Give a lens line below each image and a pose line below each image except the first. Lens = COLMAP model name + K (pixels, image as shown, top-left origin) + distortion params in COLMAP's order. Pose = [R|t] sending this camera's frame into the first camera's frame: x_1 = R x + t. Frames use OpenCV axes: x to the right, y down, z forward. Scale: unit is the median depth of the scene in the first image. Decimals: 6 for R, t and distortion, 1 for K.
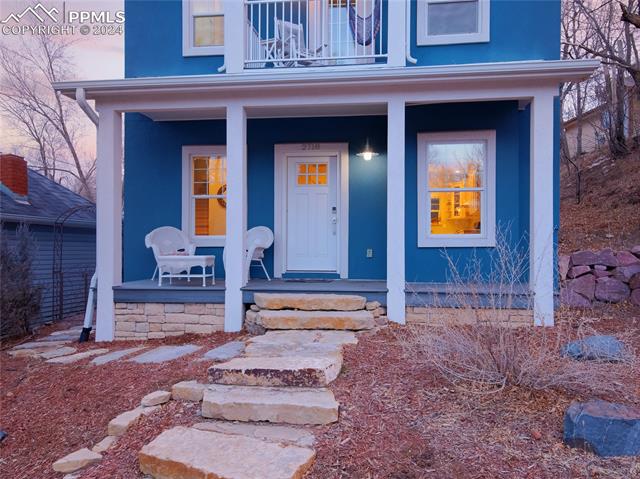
lens RADIAL K [[476.4, 0, 320.0], [0, 476.4, 239.5], [0, 0, 1]] dist [0.011685, 0.003719]
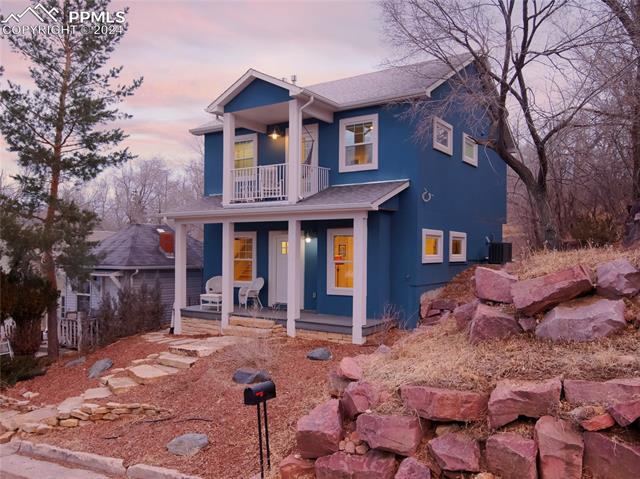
lens RADIAL K [[449.6, 0, 319.5], [0, 449.6, 254.5], [0, 0, 1]] dist [-0.000629, -0.001726]
pose [[0.919352, 0.005434, -0.393398, 0.898532], [-0.001905, 0.999954, 0.009358, -0.157919], [0.393431, -0.007854, 0.919320, -0.567634]]
